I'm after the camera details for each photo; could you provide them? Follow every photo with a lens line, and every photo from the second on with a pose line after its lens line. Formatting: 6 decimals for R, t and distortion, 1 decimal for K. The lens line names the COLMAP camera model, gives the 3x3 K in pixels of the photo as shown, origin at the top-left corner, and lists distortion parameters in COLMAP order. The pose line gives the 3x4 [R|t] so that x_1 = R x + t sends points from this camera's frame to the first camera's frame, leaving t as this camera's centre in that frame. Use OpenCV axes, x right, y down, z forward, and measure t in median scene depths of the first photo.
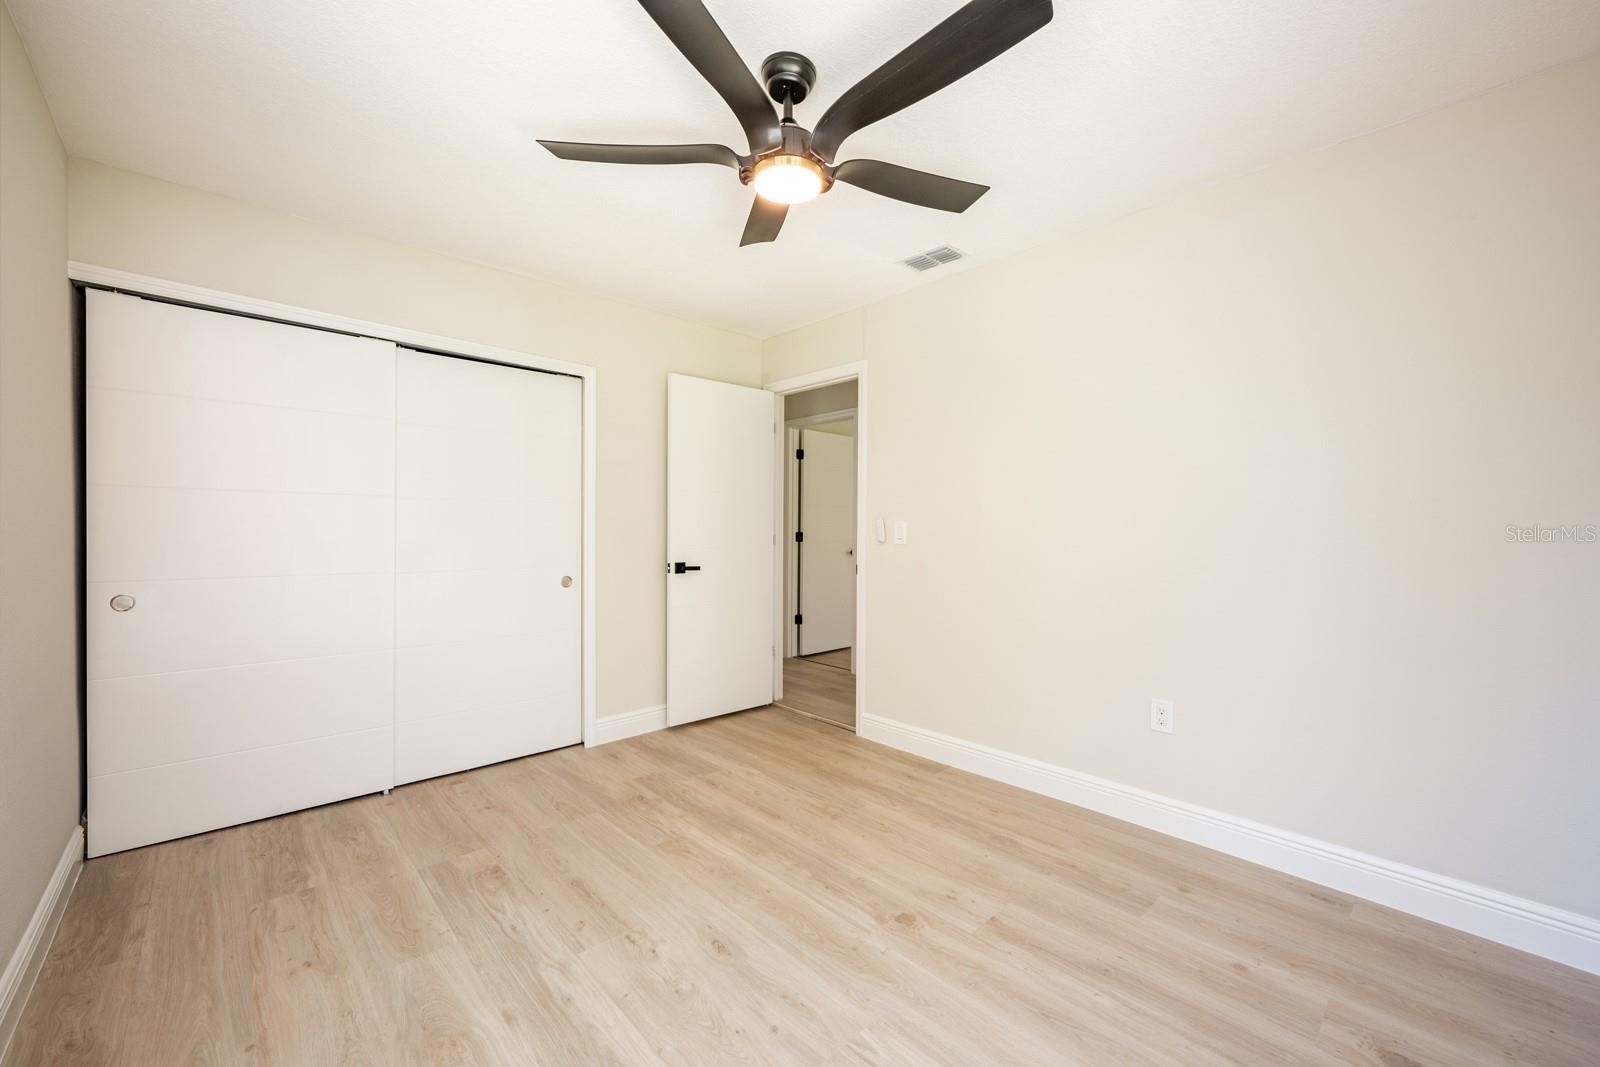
lens RADIAL K [[628.3, 0, 797.7], [0, 628.3, 535.0], [0, 0, 1]] dist [-0.000652, -0.000092]
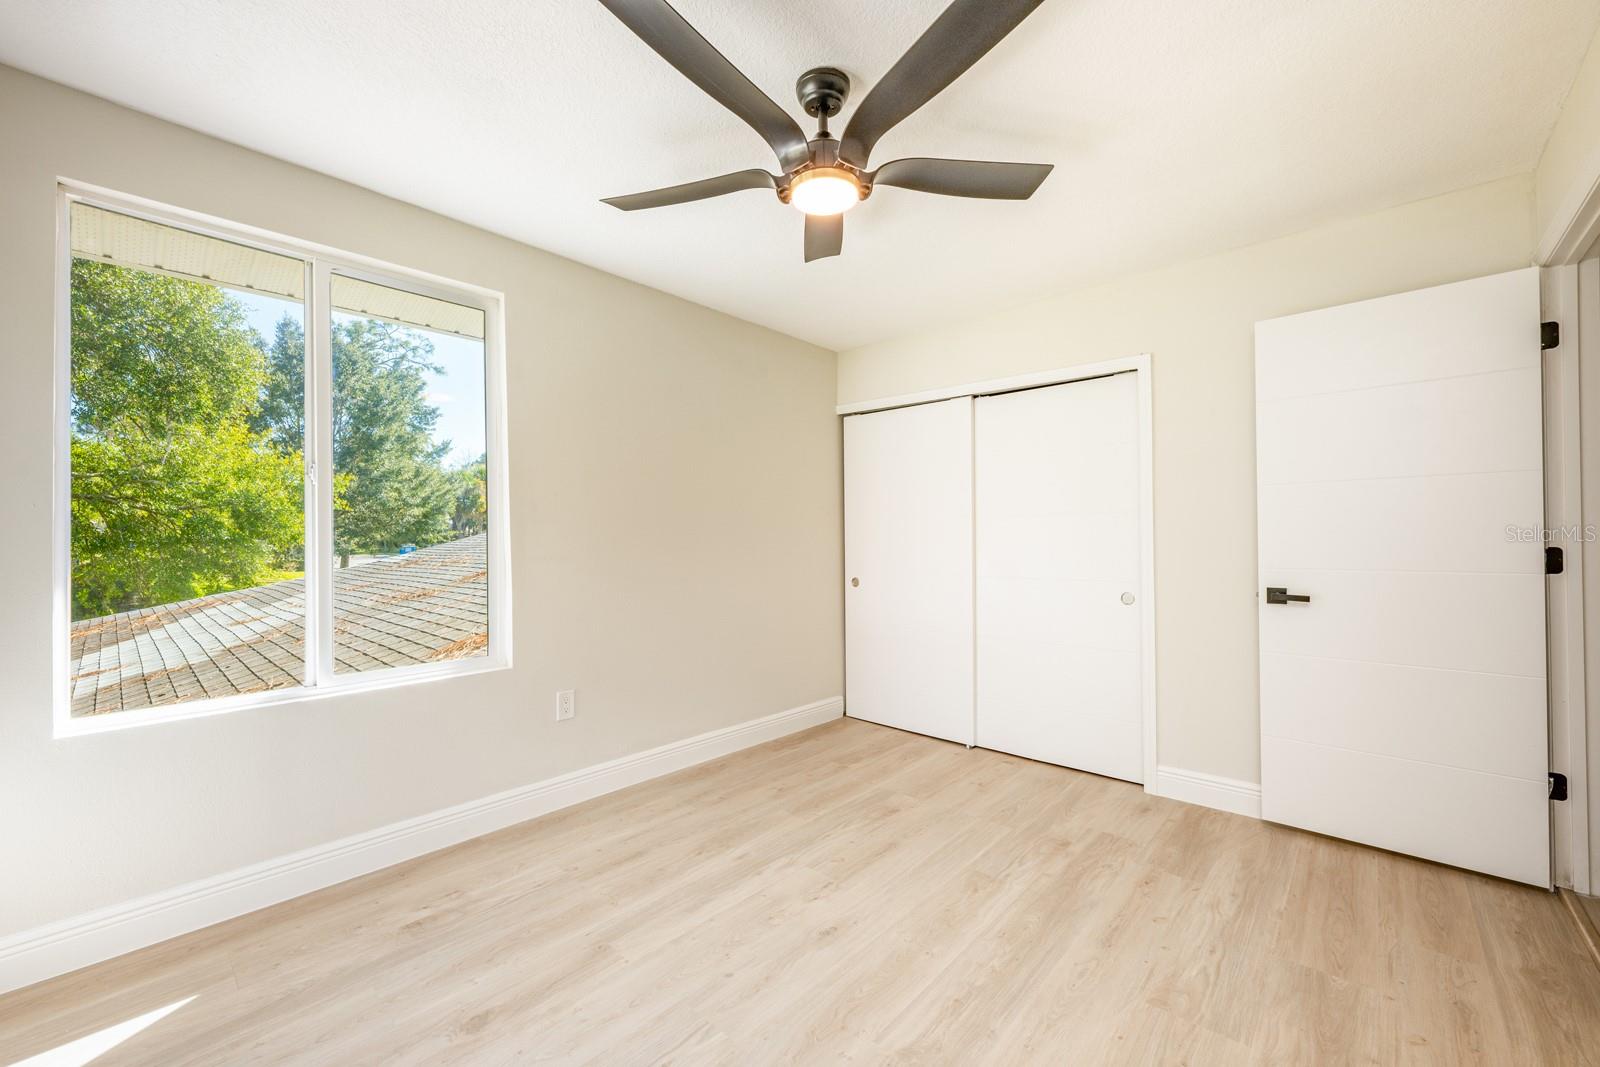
lens RADIAL K [[628.3, 0, 797.7], [0, 628.3, 535.0], [0, 0, 1]] dist [-0.000652, -0.000092]
pose [[0.084050, -0.014548, -0.996355, 0.772299], [-0.003382, 0.999883, -0.014885, -0.003872], [0.996456, 0.004621, 0.083991, 0.696920]]
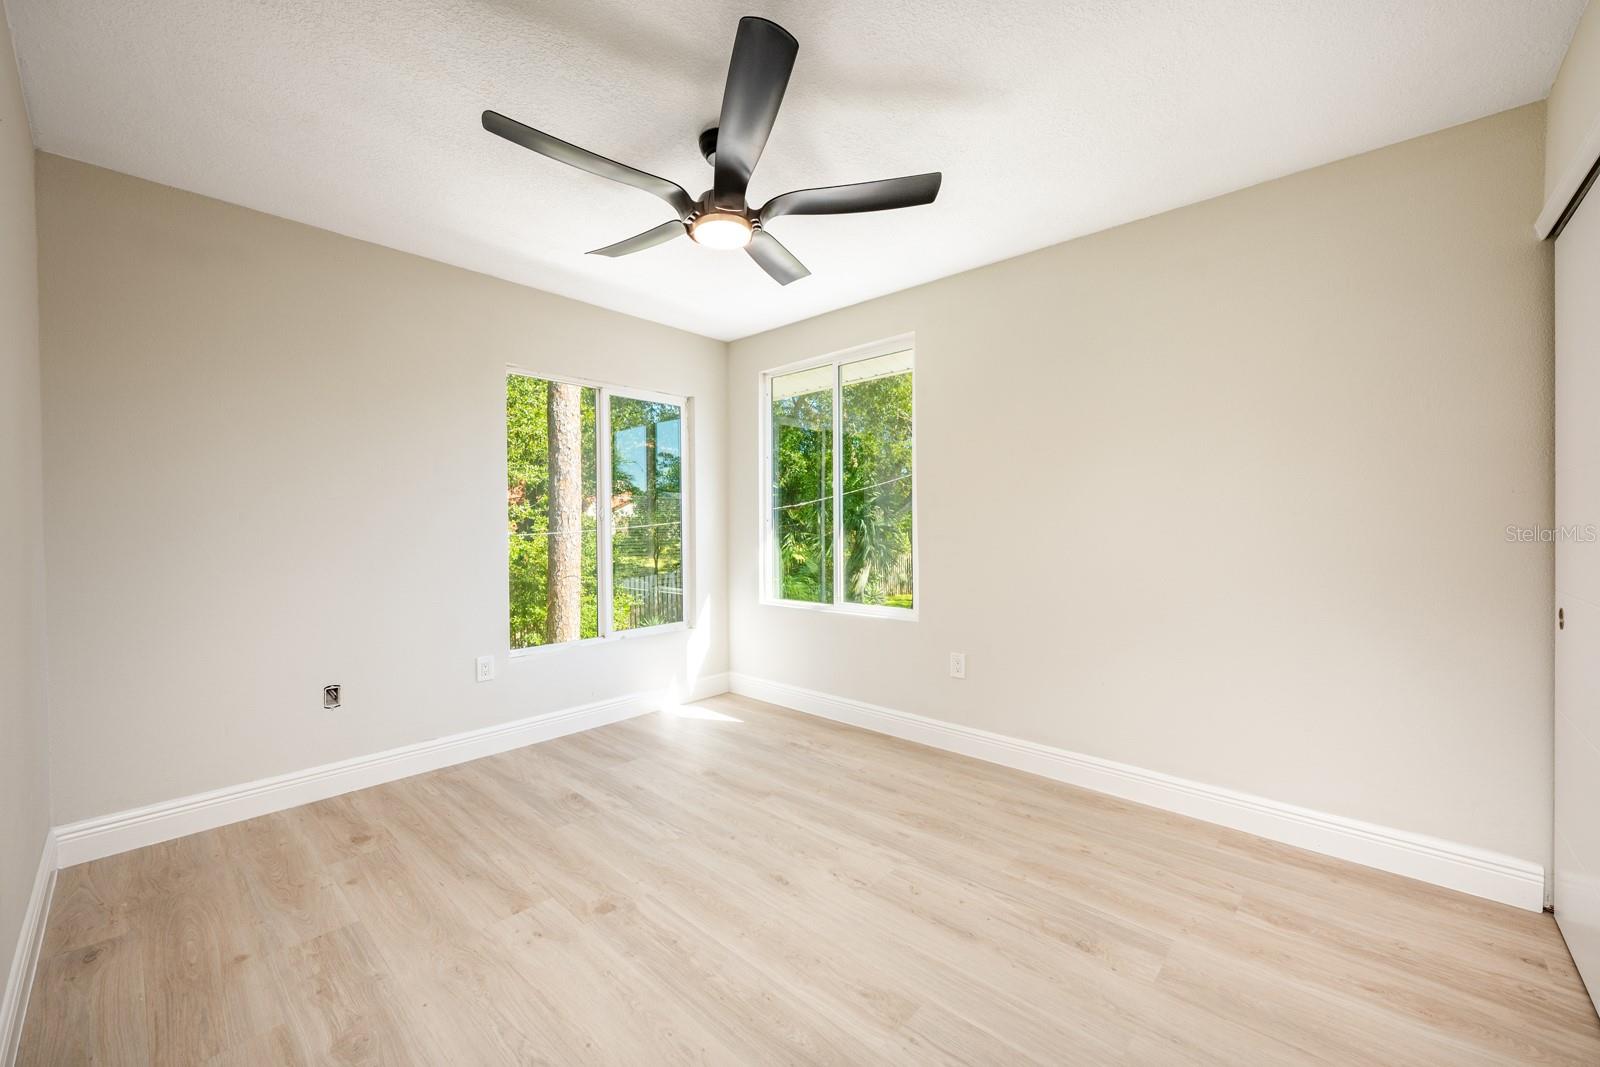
lens RADIAL K [[628.3, 0, 797.7], [0, 628.3, 535.0], [0, 0, 1]] dist [-0.000652, -0.000092]
pose [[-0.996724, -0.000275, -0.080872, -0.048985], [-0.002189, 0.999720, 0.023579, -0.014624], [0.080843, 0.023679, -0.996446, 1.759674]]
